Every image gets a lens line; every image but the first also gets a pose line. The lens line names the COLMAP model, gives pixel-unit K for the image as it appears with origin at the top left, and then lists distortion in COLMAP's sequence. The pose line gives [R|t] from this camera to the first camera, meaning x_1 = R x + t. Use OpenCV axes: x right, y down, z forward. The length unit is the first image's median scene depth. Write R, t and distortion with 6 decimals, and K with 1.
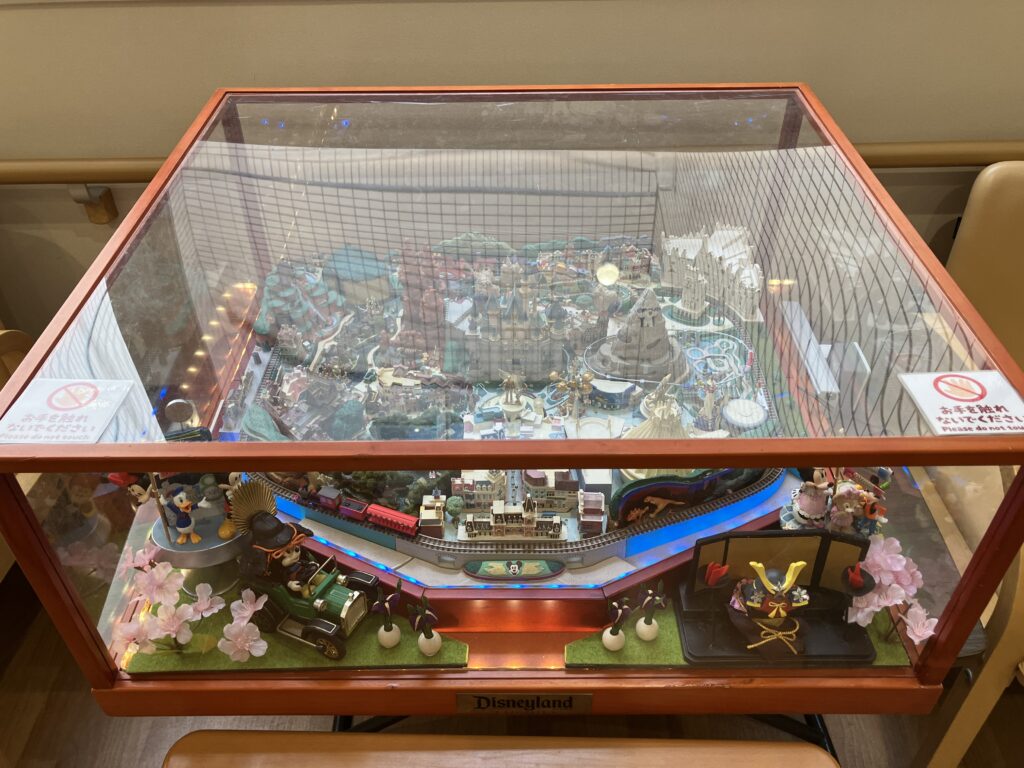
lens RADIAL K [[856.6, 0, 510.8], [0, 856.6, 385.5], [0, 0, 1]] dist [0.007212, 0.011097]
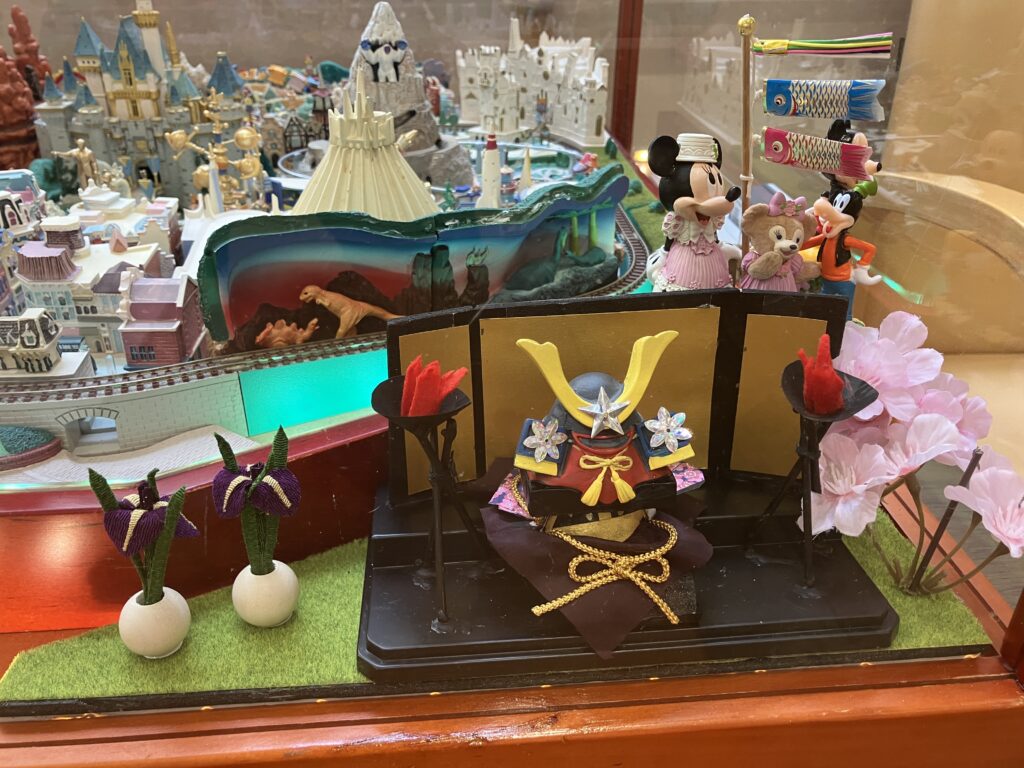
lens RADIAL K [[856.6, 0, 521.6], [0, 856.6, 393.1], [0, 0, 1]] dist [0.007212, 0.011097]
pose [[0.995766, -0.025945, 0.088192, 0.241809], [0.042241, 0.981206, -0.188281, 0.282038], [-0.081650, 0.191209, 0.978147, 0.648128]]
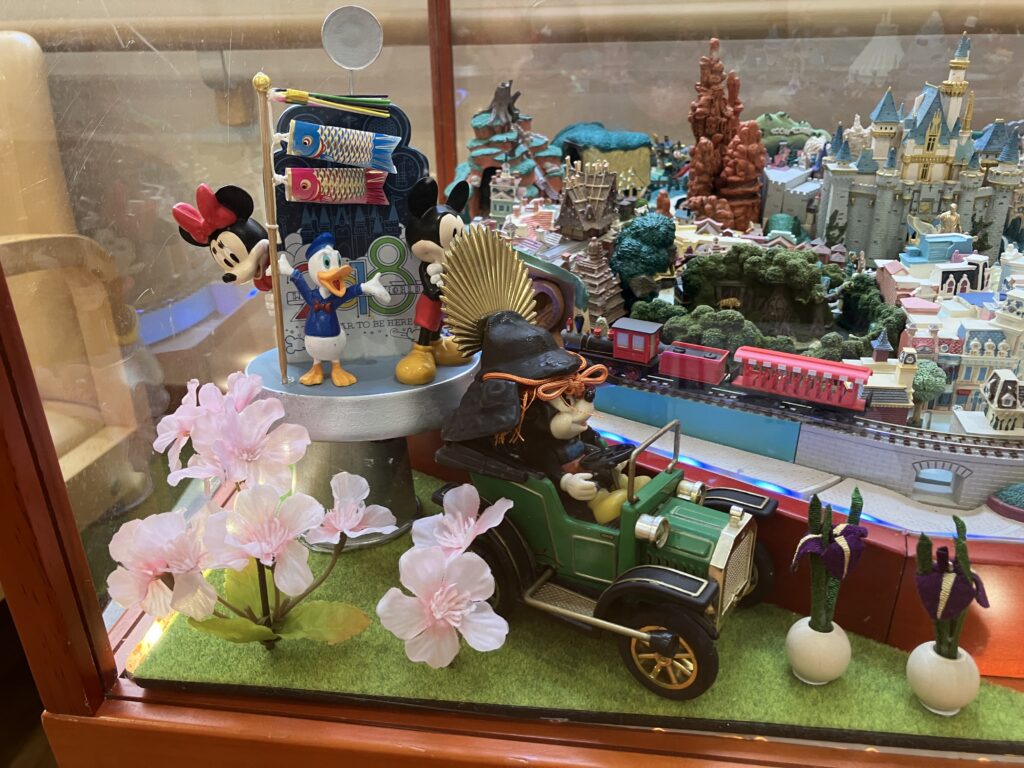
lens RADIAL K [[856.6, 0, 517.0], [0, 856.6, 387.0], [0, 0, 1]] dist [0.007212, 0.011097]
pose [[0.991758, 0.052461, -0.116895, -0.236474], [-0.077224, 0.972747, -0.218632, 0.276393], [0.102239, 0.225858, 0.968780, 0.609343]]
